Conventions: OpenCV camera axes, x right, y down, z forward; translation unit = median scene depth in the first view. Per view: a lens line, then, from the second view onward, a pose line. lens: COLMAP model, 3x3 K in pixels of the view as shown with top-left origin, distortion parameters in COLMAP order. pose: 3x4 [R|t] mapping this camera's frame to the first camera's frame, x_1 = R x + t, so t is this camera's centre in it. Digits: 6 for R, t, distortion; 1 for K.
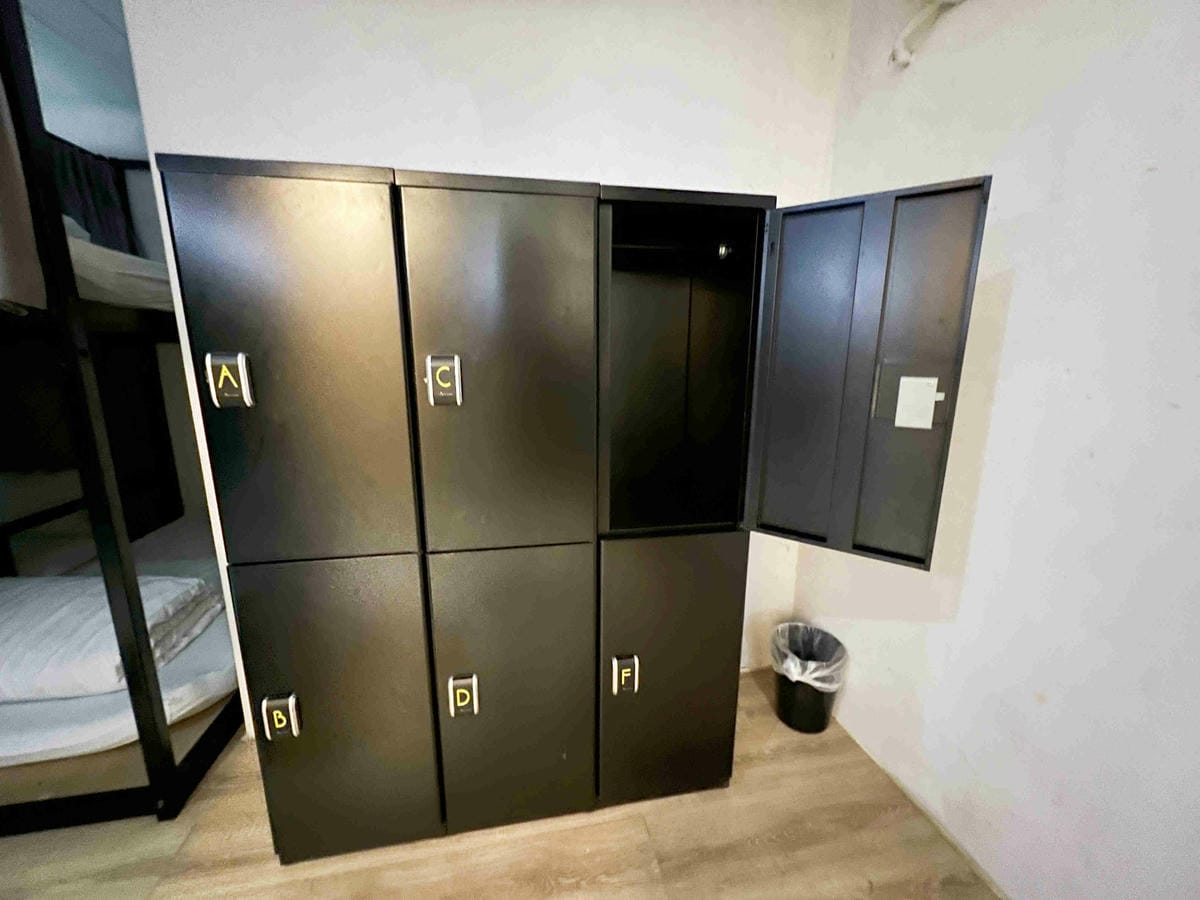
lens RADIAL K [[479.7, 0, 601.0], [0, 479.7, 449.1], [0, 0, 1]] dist [-0.001814, -0.000127]
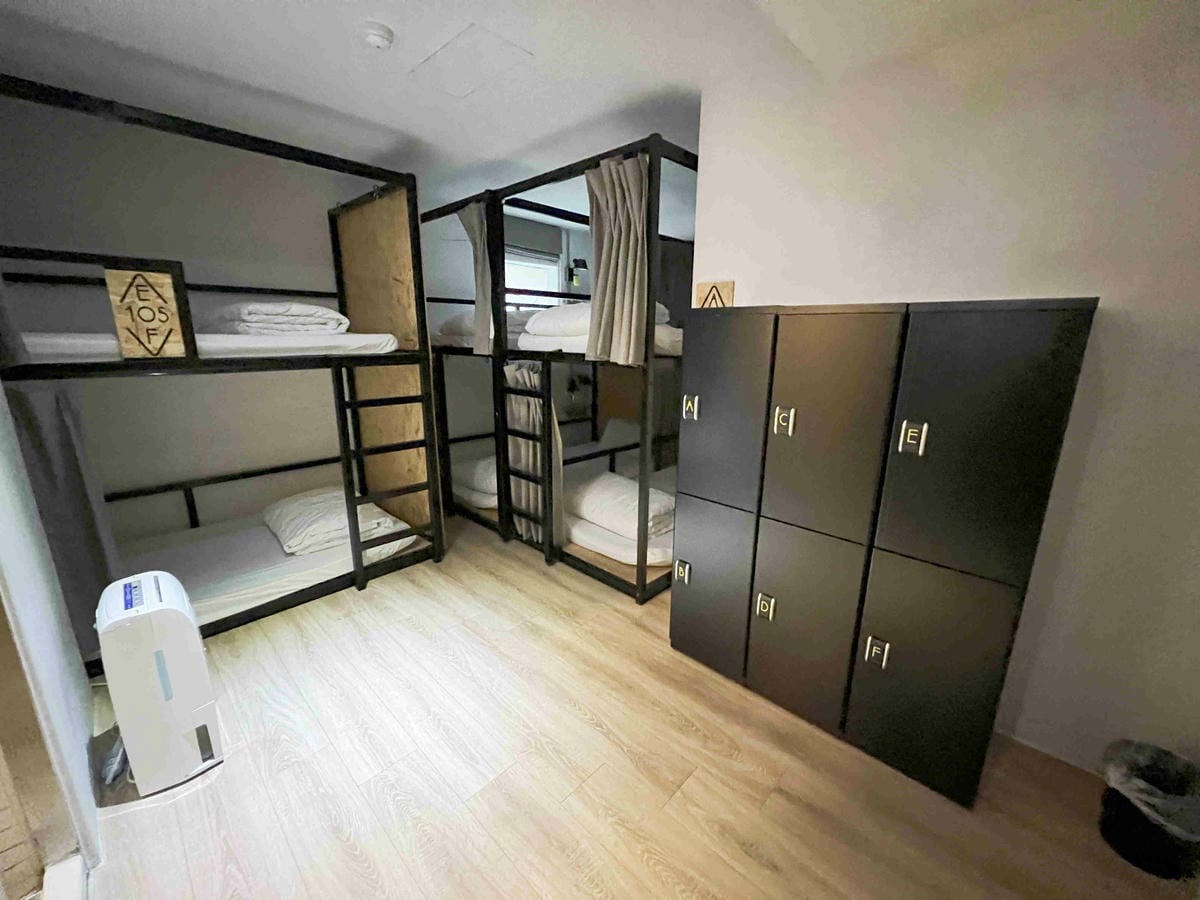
lens RADIAL K [[479.7, 0, 601.0], [0, 479.7, 449.1], [0, 0, 1]] dist [-0.001814, -0.000127]
pose [[0.580665, 0.198082, -0.789678, 0.493323], [-0.166838, 0.978317, 0.122721, -0.107848], [0.796865, 0.060489, 0.601122, -0.408597]]
